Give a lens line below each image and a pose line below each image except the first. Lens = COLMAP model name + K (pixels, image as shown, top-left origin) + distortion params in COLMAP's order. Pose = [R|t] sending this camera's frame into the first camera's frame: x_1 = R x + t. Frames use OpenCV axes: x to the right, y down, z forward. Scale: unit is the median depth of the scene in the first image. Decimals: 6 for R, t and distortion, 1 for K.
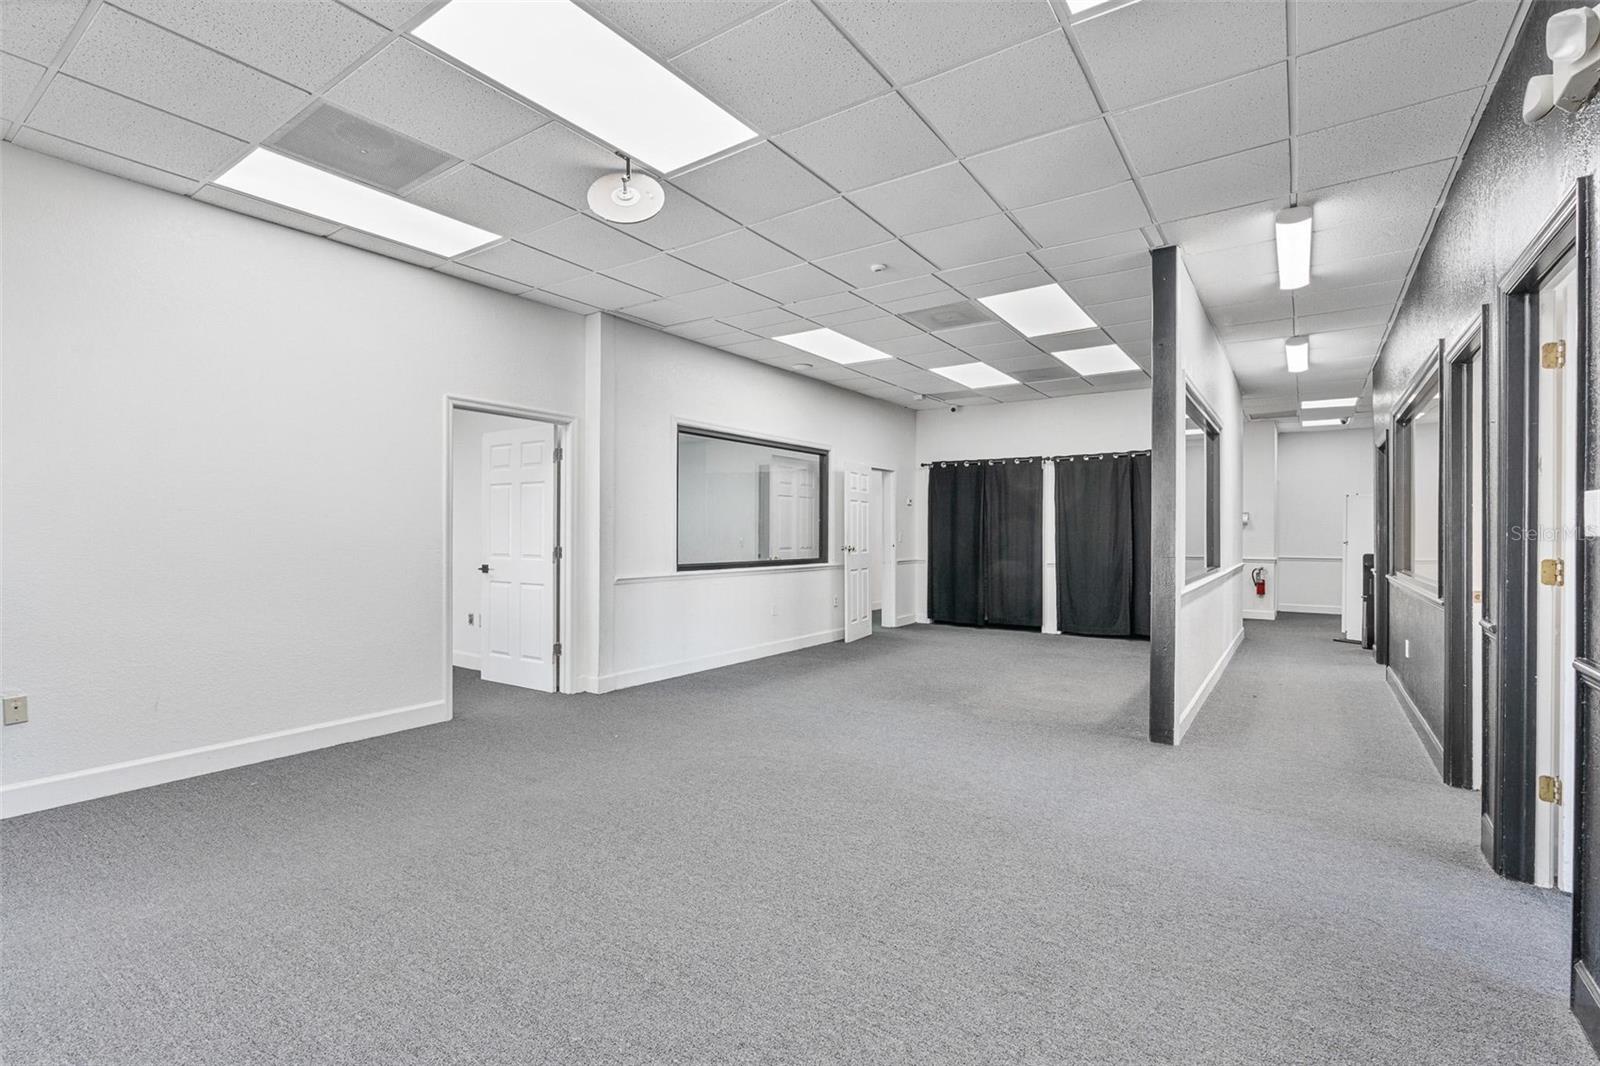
lens RADIAL K [[728.1, 0, 805.7], [0, 728.1, 535.0], [0, 0, 1]] dist [-0.005070, 0.002004]
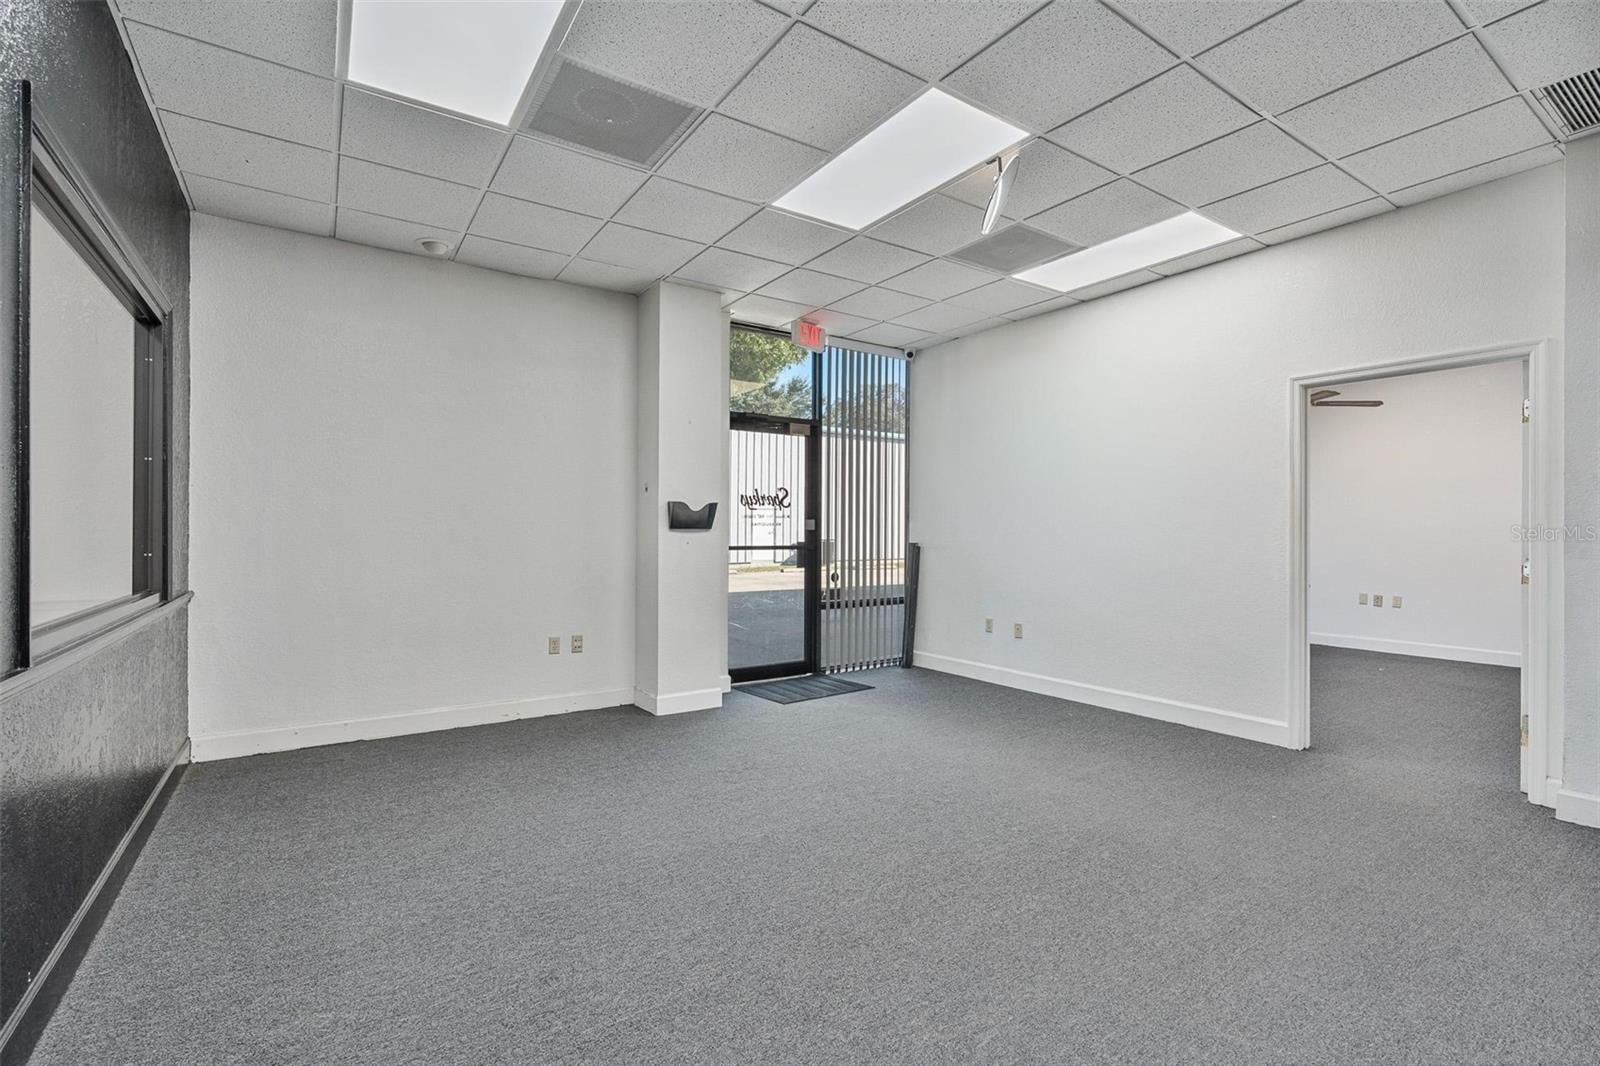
lens RADIAL K [[728.1, 0, 801.2], [0, 728.1, 532.2], [0, 0, 1]] dist [-0.005070, 0.002004]
pose [[-0.364233, -0.003020, -0.931303, 0.293347], [-0.007240, 0.999974, -0.000411, -0.000366], [0.931280, 0.006593, -0.364246, 0.418740]]
